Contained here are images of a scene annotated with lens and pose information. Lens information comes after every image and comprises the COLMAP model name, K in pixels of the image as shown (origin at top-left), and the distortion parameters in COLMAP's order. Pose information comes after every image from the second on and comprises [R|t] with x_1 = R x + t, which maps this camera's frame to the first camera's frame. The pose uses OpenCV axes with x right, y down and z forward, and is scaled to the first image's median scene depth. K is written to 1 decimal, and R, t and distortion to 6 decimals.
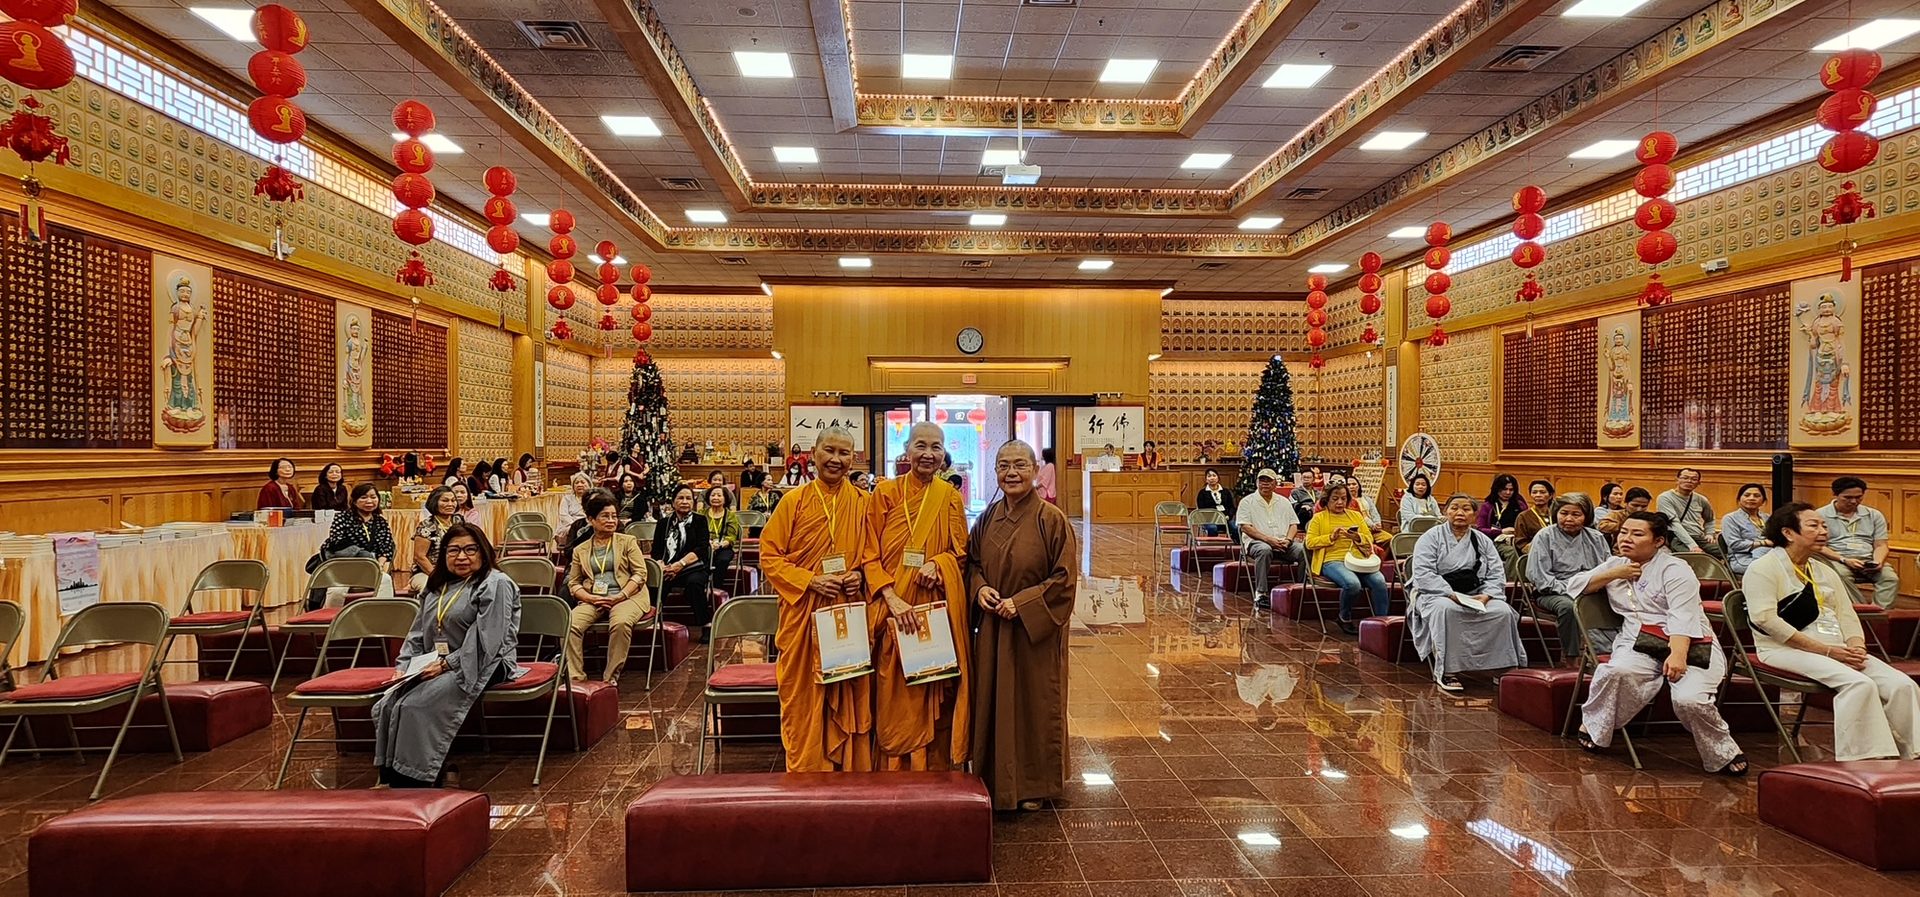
lens RADIAL K [[922.5, 0, 960.0], [0, 922.5, 448.5], [0, 0, 1]] dist [-0.001318, -0.000894]
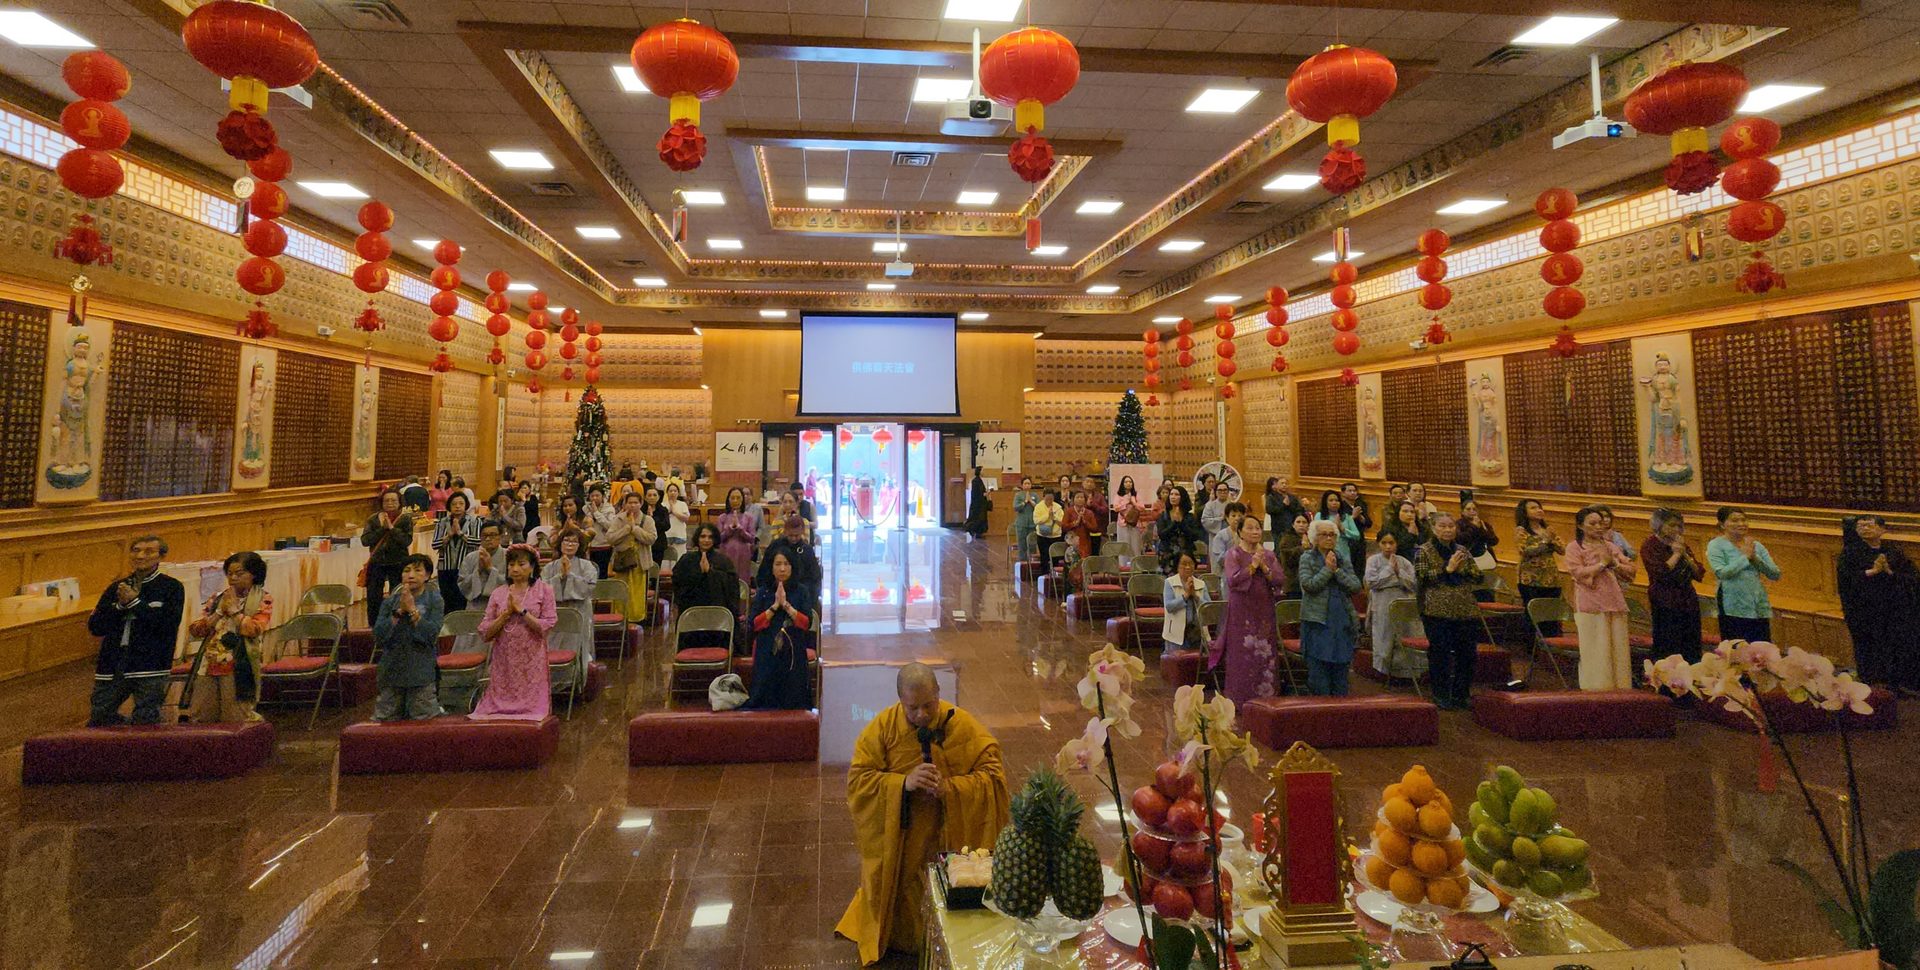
lens RADIAL K [[949.0, 0, 922.4], [0, 949.0, 336.2], [0, 0, 1]] dist [0.000725, -0.001715]
pose [[0.999426, 0.005099, 0.033478, 0.044852], [-0.001533, 0.994396, -0.105705, -0.050657], [-0.033829, 0.105593, 0.993834, -0.262588]]
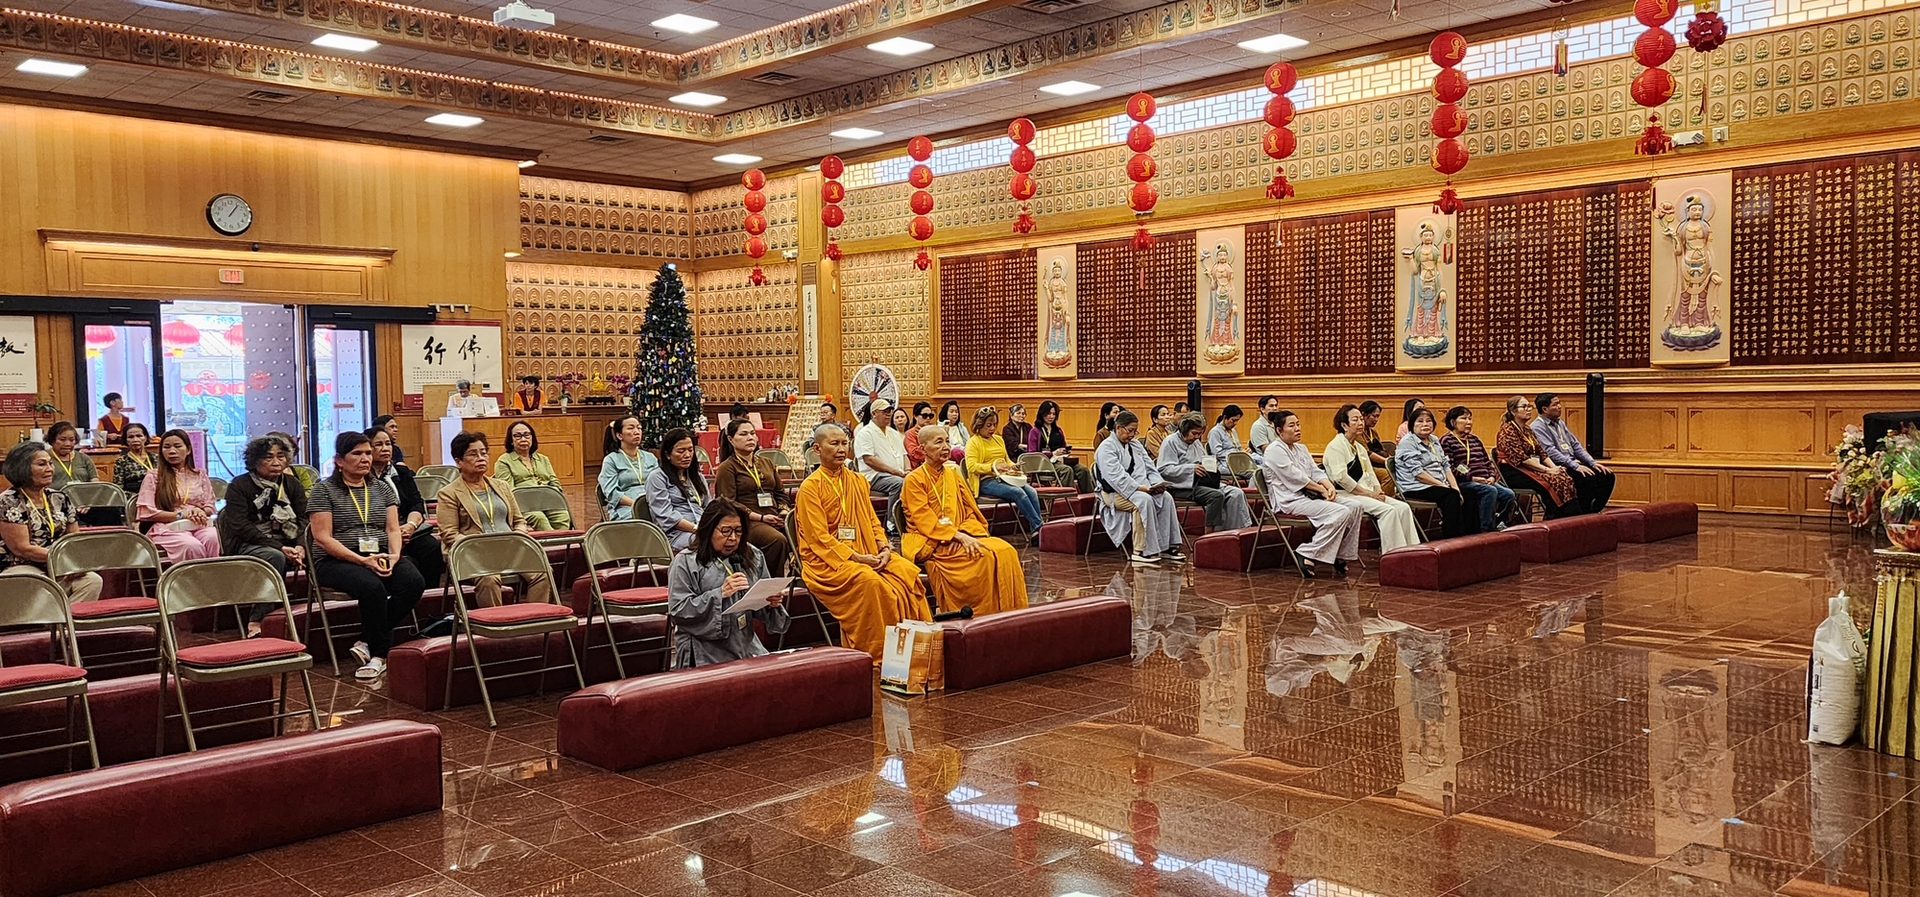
lens RADIAL K [[1490.7, 0, 1024.2], [0, 1490.7, 447.7], [0, 0, 1]] dist [0.080792, -0.077933]
pose [[0.718991, -0.038300, 0.693964, -0.408494], [0.013120, 0.999051, 0.041544, 0.006658], [-0.694896, -0.020765, 0.718810, -0.144333]]
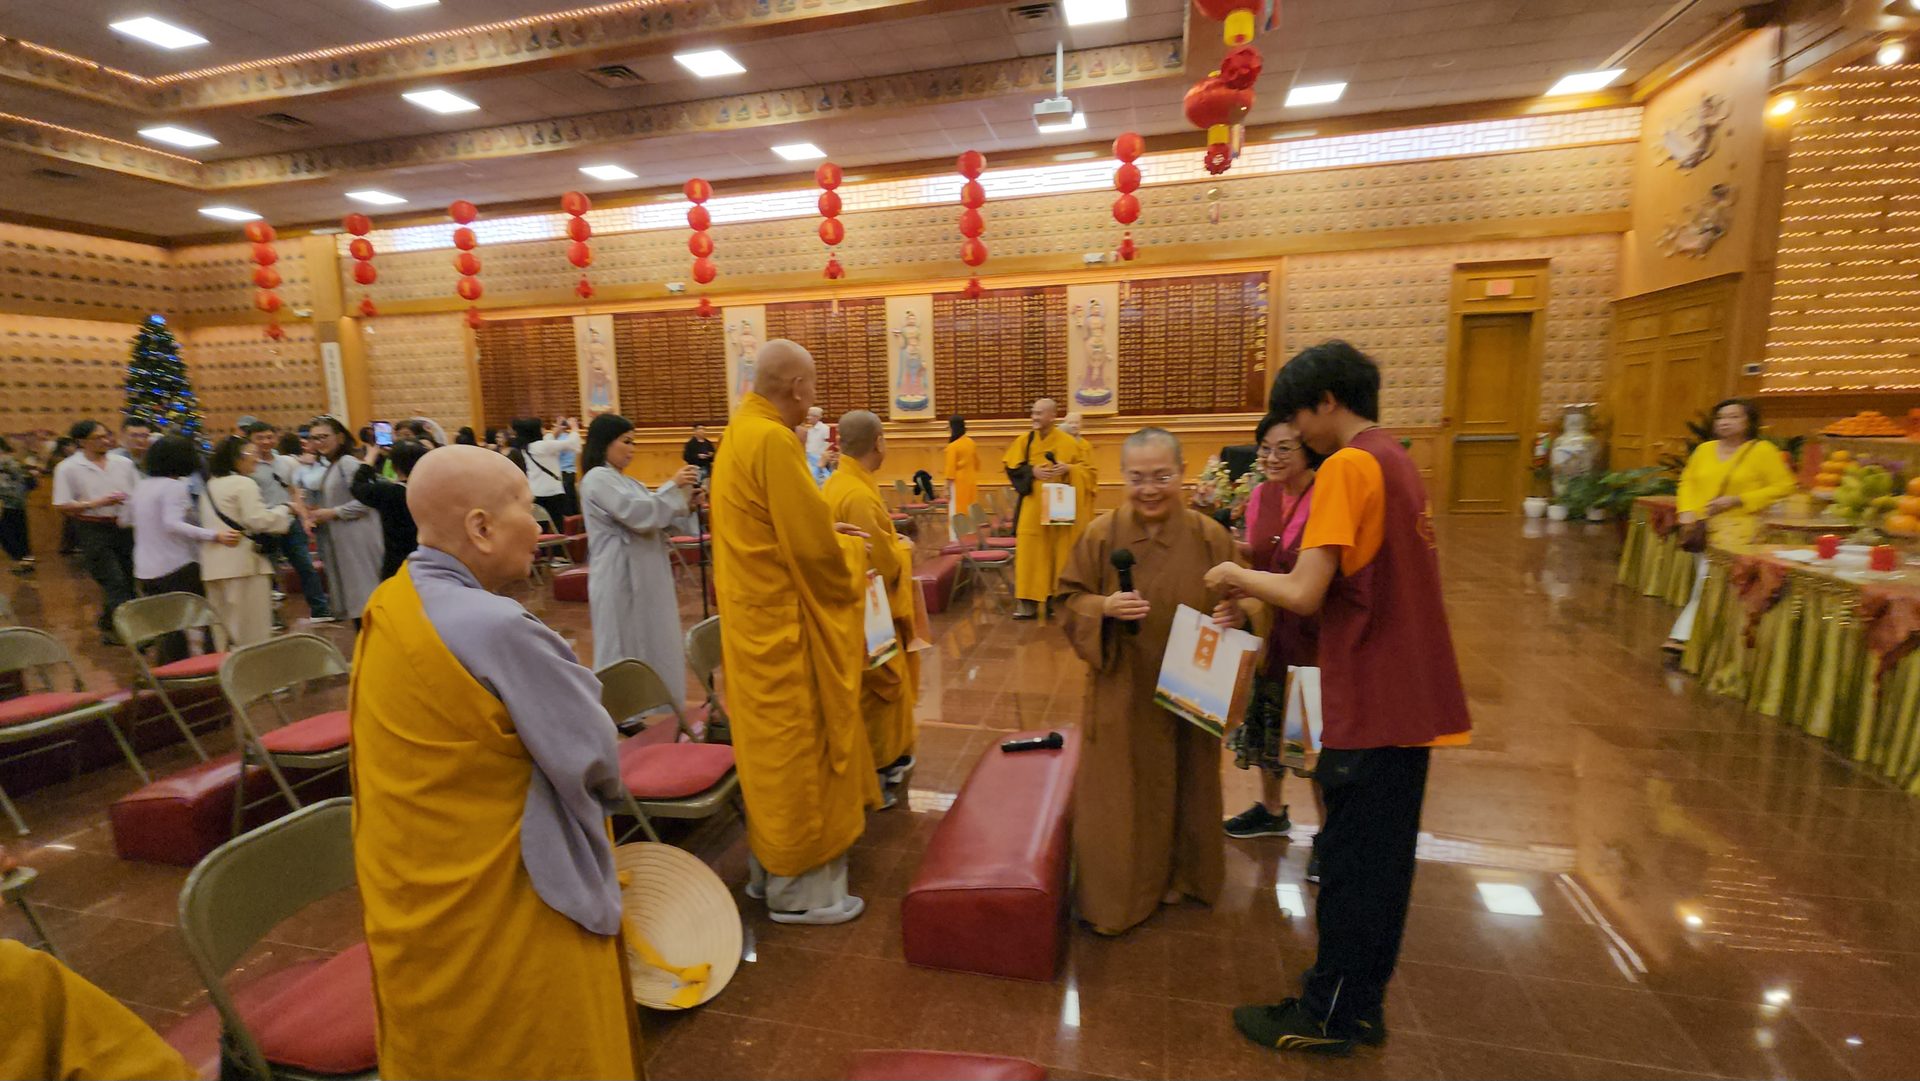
lens RADIAL K [[862.1, 0, 960.0], [0, 862.1, 540.5], [0, 0, 1]] dist [0.017439, -0.009639]
pose [[0.278535, -0.146064, 0.949254, -0.231860], [0.023604, 0.989110, 0.145271, -0.007345], [-0.960136, -0.018056, 0.278950, 0.196986]]
